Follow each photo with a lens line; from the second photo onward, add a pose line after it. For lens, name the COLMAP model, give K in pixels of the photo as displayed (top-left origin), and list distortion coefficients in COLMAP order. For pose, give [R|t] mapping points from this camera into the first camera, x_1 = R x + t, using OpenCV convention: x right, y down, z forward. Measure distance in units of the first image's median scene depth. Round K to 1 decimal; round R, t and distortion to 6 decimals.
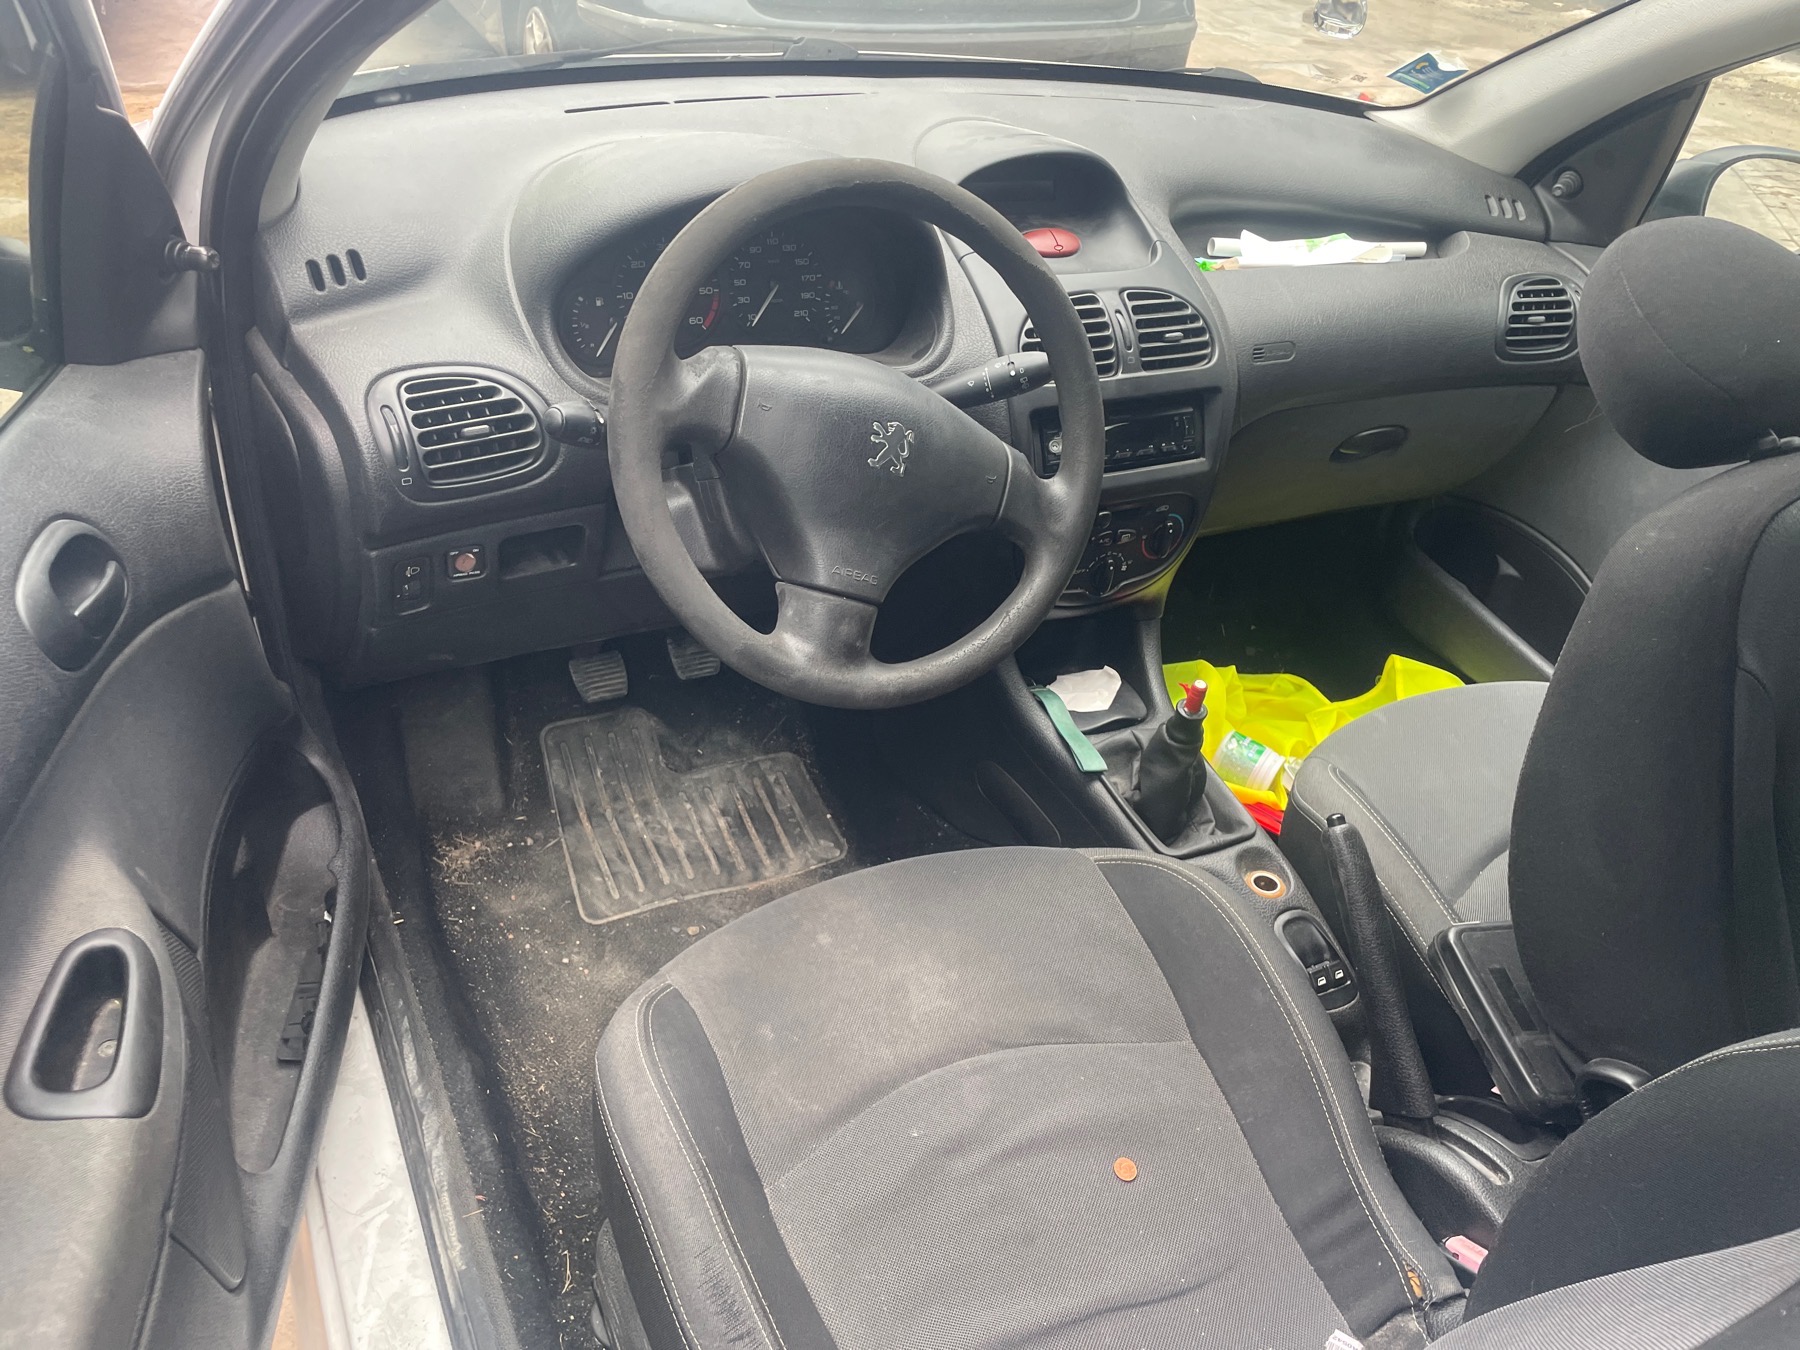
lens RADIAL K [[1352.9, 0, 900.0], [0, 1352.9, 675.0], [0, 0, 1]] dist [0.090472, -0.106241]
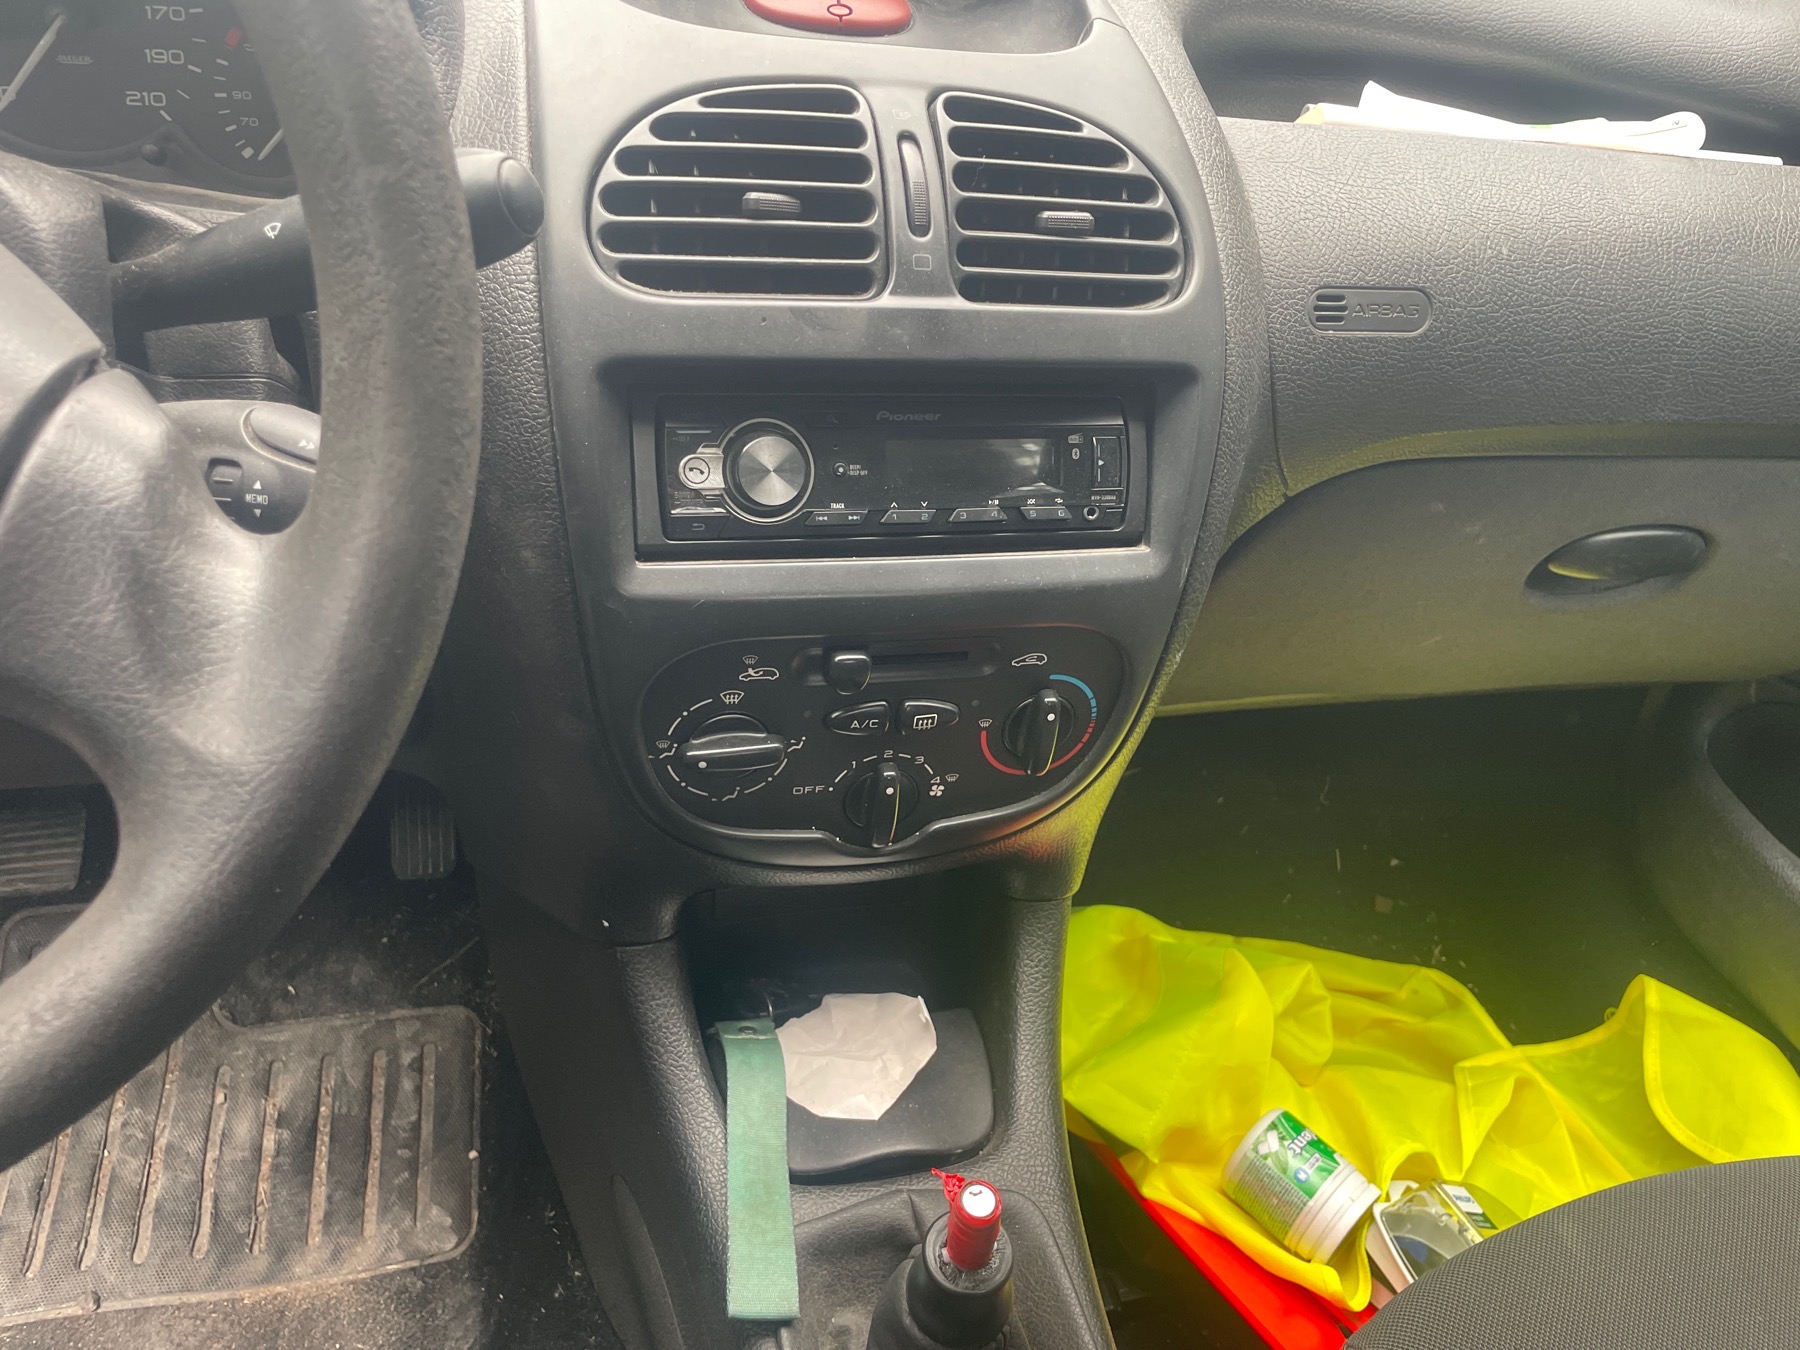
lens RADIAL K [[1352.9, 0, 900.0], [0, 1352.9, 675.0], [0, 0, 1]] dist [0.090472, -0.106241]
pose [[0.978194, 0.111180, -0.175429, 0.208709], [-0.120979, 0.991582, -0.046154, -0.087482], [0.168820, 0.066371, 0.983410, 0.552188]]
